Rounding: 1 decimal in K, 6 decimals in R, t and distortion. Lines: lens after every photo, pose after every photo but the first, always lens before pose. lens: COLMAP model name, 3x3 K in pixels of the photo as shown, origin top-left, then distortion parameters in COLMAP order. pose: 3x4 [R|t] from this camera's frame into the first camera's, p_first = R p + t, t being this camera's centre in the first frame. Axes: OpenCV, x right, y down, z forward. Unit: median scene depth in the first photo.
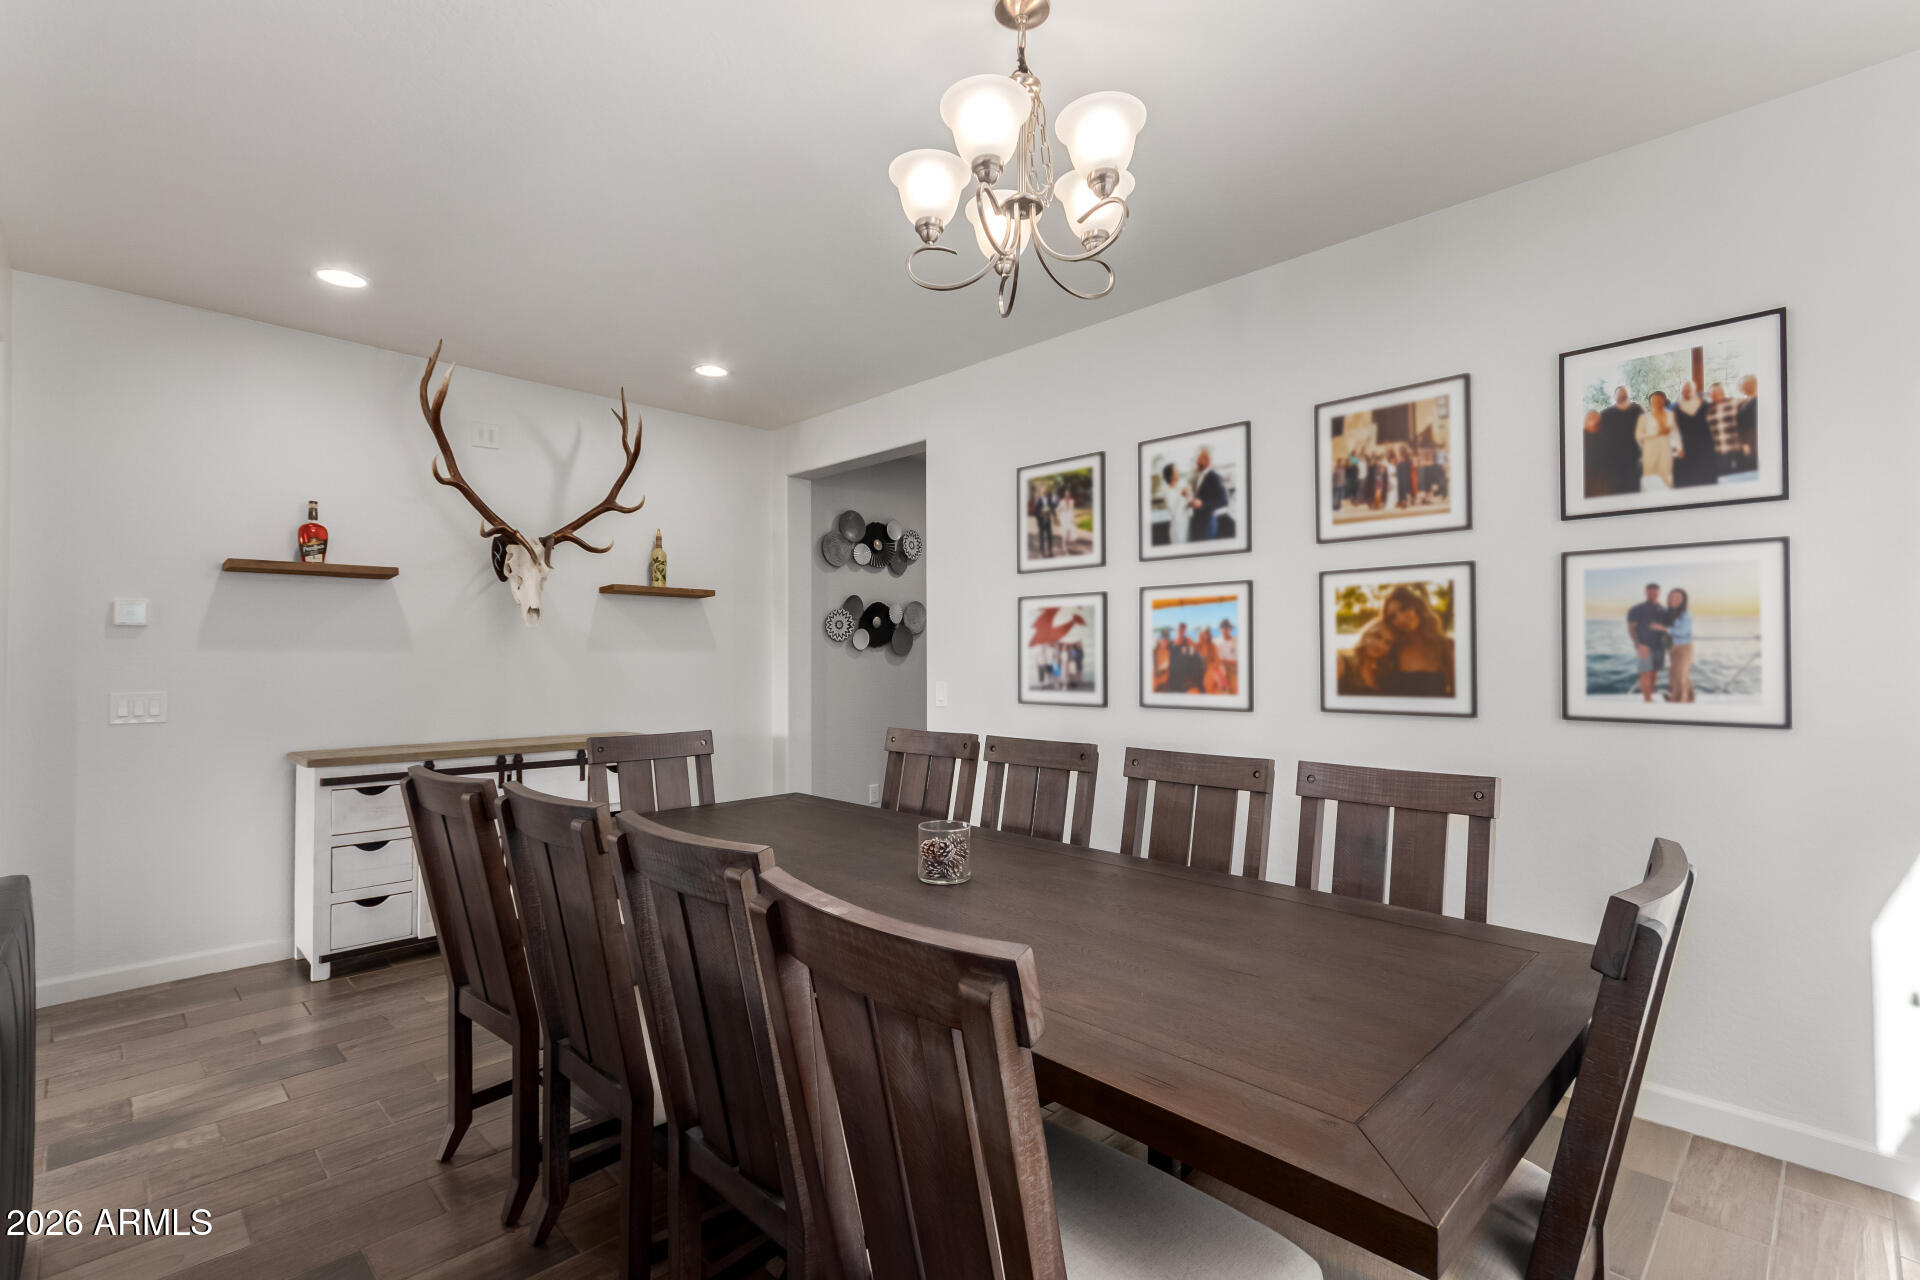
lens RADIAL K [[880.2, 0, 968.9], [0, 880.2, 643.8], [0, 0, 1]] dist [0.005202, -0.000670]
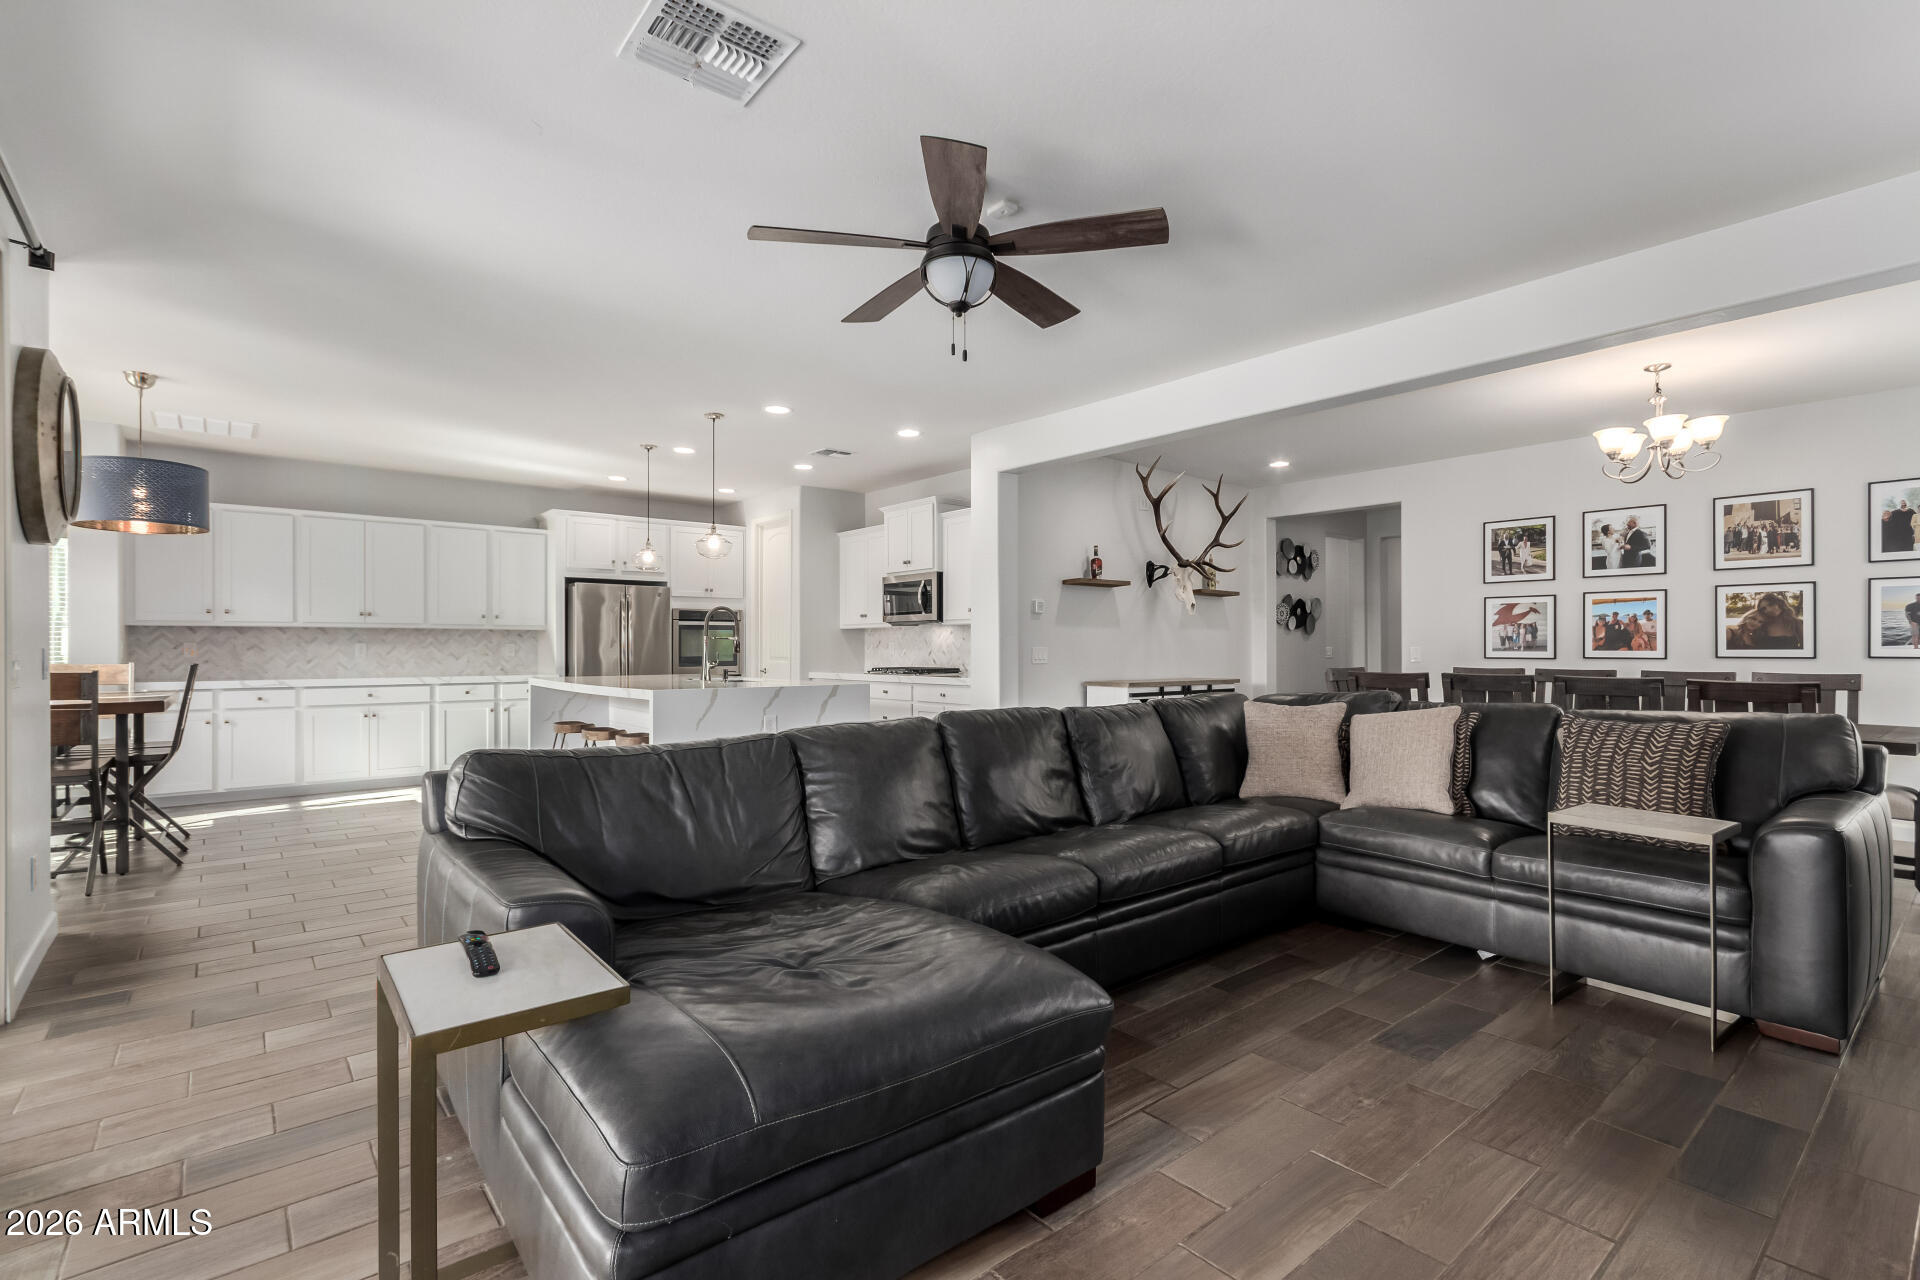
lens RADIAL K [[880.2, 0, 952.6], [0, 880.2, 642.2], [0, 0, 1]] dist [0.005202, -0.000670]
pose [[0.995523, 0.003910, -0.094436, -0.967927], [-0.003059, 0.999953, 0.009155, 0.026639], [0.094467, -0.008825, 0.995489, -0.968904]]
